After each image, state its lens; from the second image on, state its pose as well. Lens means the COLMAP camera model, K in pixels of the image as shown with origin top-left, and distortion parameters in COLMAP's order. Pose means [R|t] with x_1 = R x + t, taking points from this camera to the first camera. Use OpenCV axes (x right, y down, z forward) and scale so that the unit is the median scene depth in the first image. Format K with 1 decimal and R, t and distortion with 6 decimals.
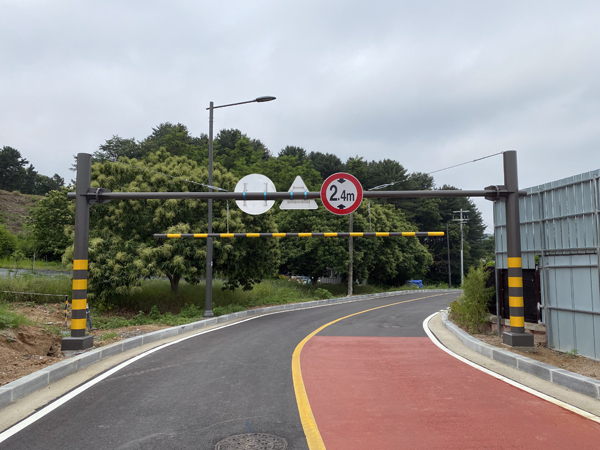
lens RADIAL K [[452.4, 0, 284.2], [0, 452.4, 259.8], [0, 0, 1]] dist [0.038313, -0.000330]
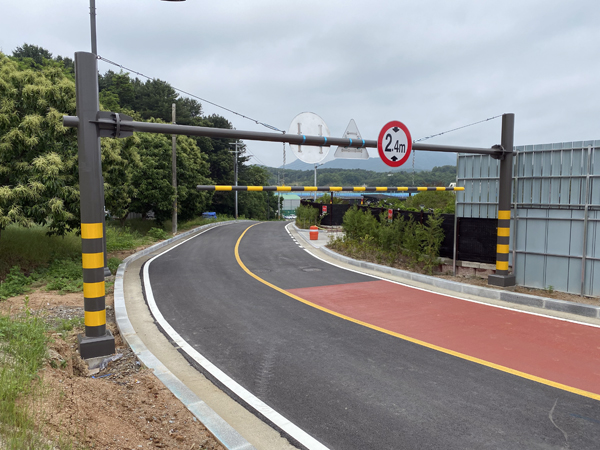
lens RADIAL K [[458.8, 0, 299.8], [0, 458.8, 257.9], [0, 0, 1]] dist [0.012683, -0.000350]
pose [[0.853904, -0.067084, 0.516088, -0.524848], [-0.010723, 0.989179, 0.146321, -0.049960], [-0.520319, -0.130478, 0.843945, 0.270912]]
